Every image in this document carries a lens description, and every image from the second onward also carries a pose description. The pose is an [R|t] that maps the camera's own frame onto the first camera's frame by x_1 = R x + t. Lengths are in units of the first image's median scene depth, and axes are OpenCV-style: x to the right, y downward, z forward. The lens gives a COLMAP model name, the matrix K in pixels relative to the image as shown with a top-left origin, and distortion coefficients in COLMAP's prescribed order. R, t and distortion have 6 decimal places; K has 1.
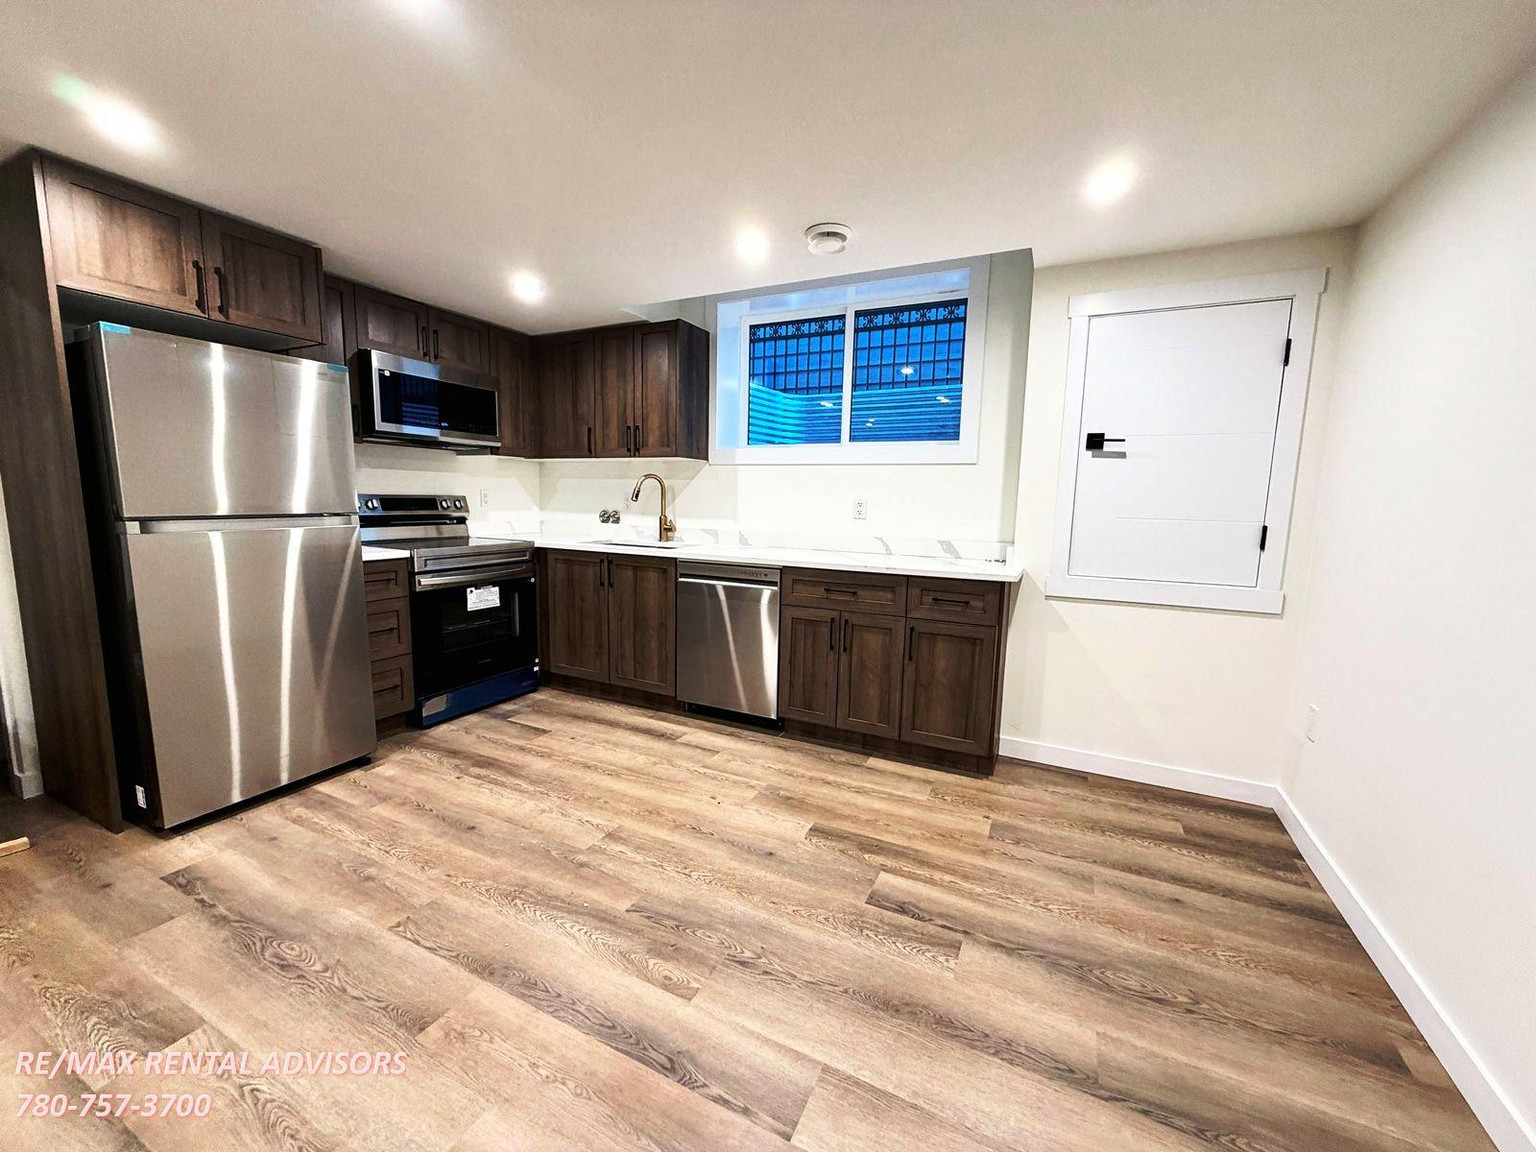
lens RADIAL K [[614.4, 0, 764.9], [0, 614.4, 581.2], [0, 0, 1]] dist [-0.002160, -0.000438]
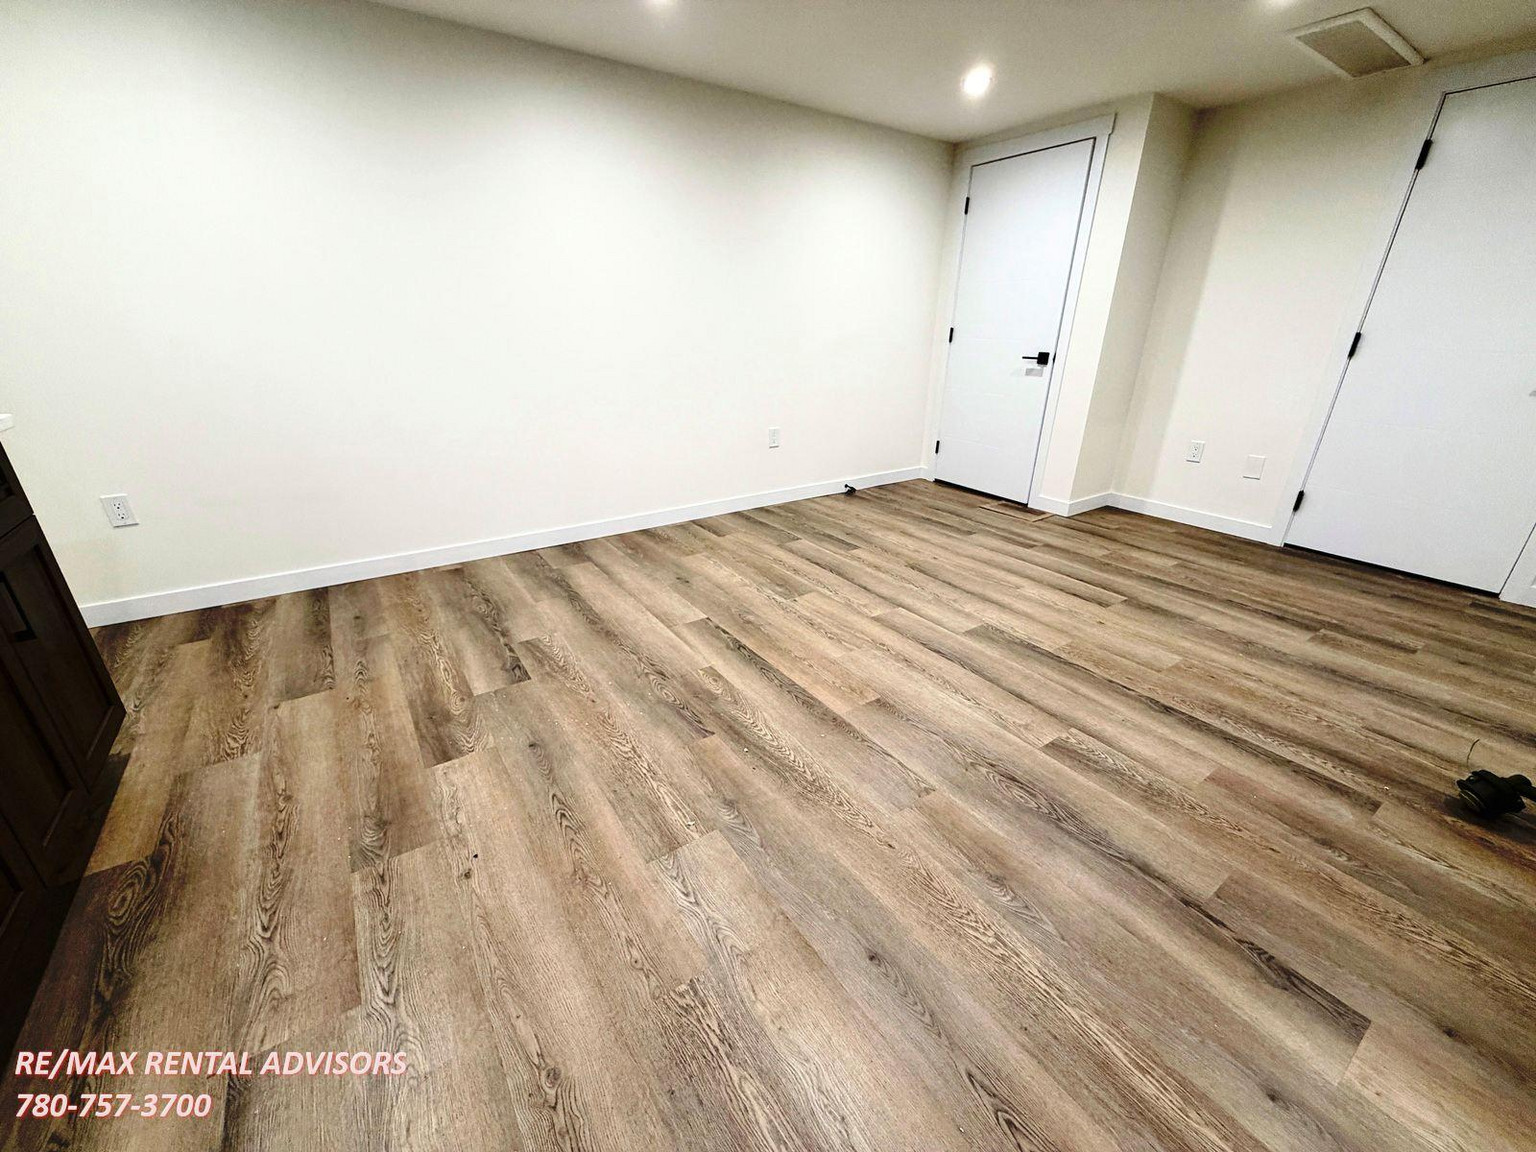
lens RADIAL K [[614.4, 0, 768.4], [0, 614.4, 572.3], [0, 0, 1]] dist [-0.002160, -0.000438]
pose [[-0.876246, -0.212218, 0.432616, -0.427129], [0.033915, 0.868409, 0.494688, -0.122955], [-0.480669, 0.448141, -0.753742, 0.994024]]
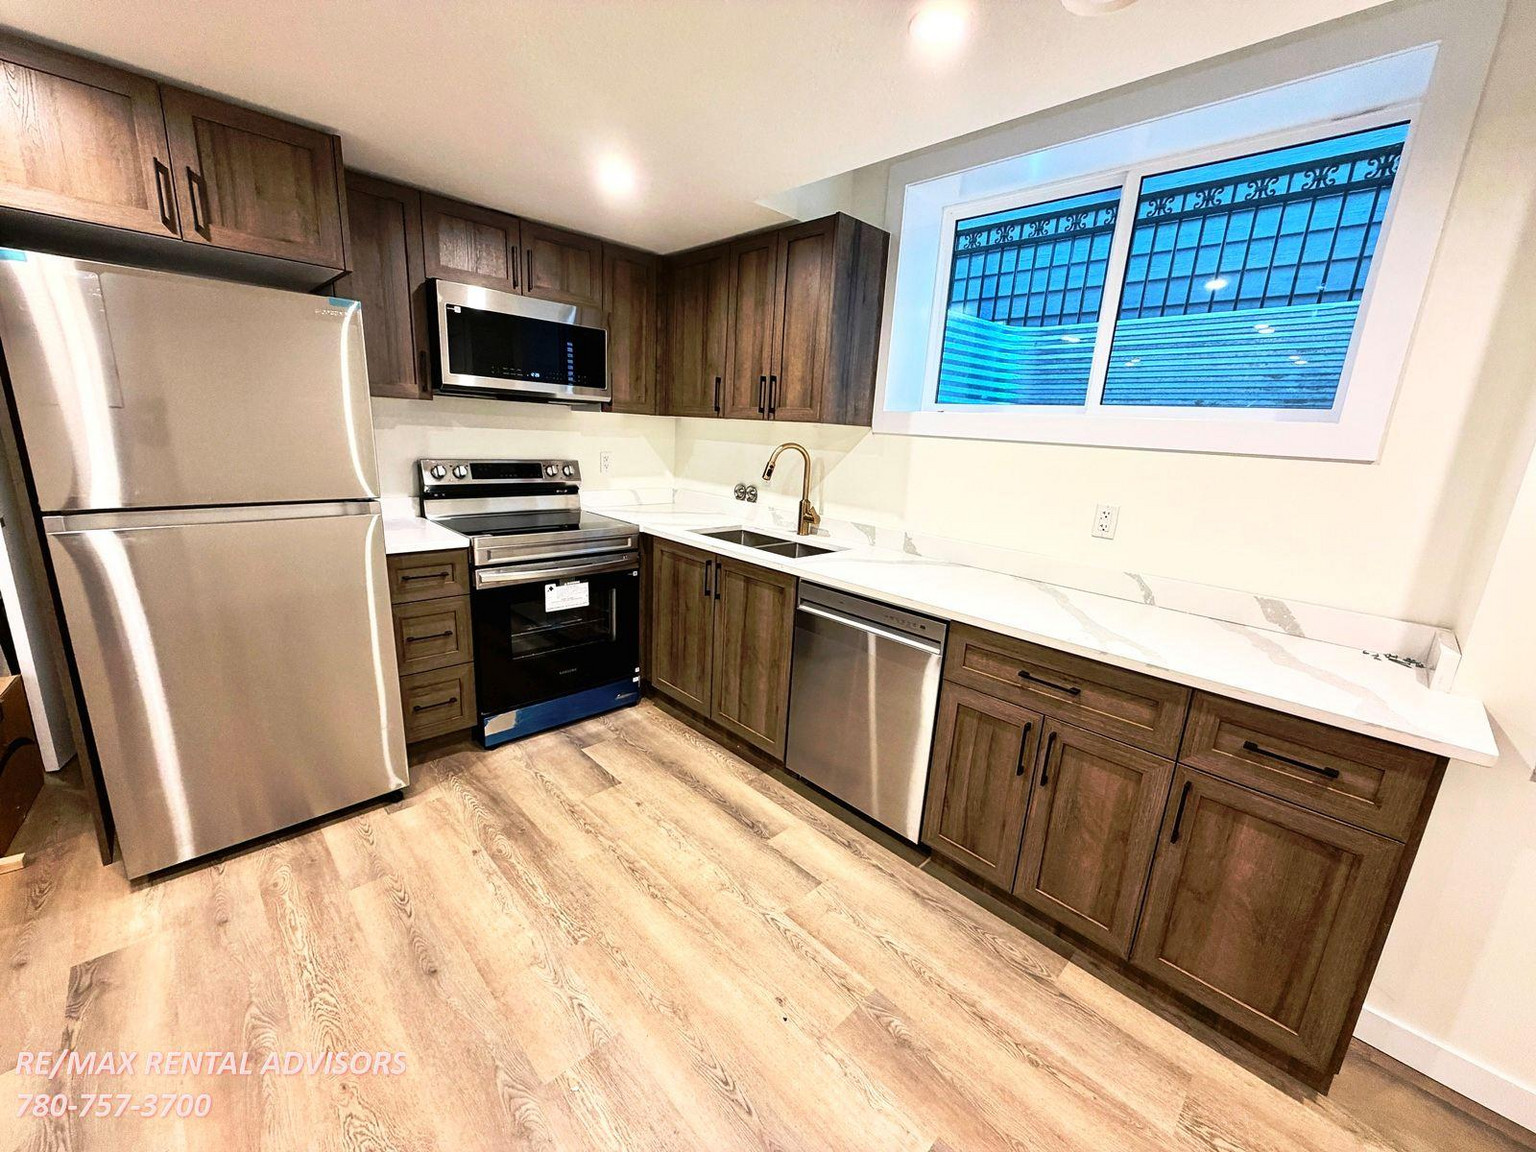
lens RADIAL K [[614.4, 0, 764.3], [0, 614.4, 579.3], [0, 0, 1]] dist [-0.002160, -0.000438]
pose [[0.942300, 0.110070, -0.316156, 0.042761], [-0.080334, 0.991155, 0.105635, -0.115821], [0.324987, -0.074142, 0.942808, 0.376205]]
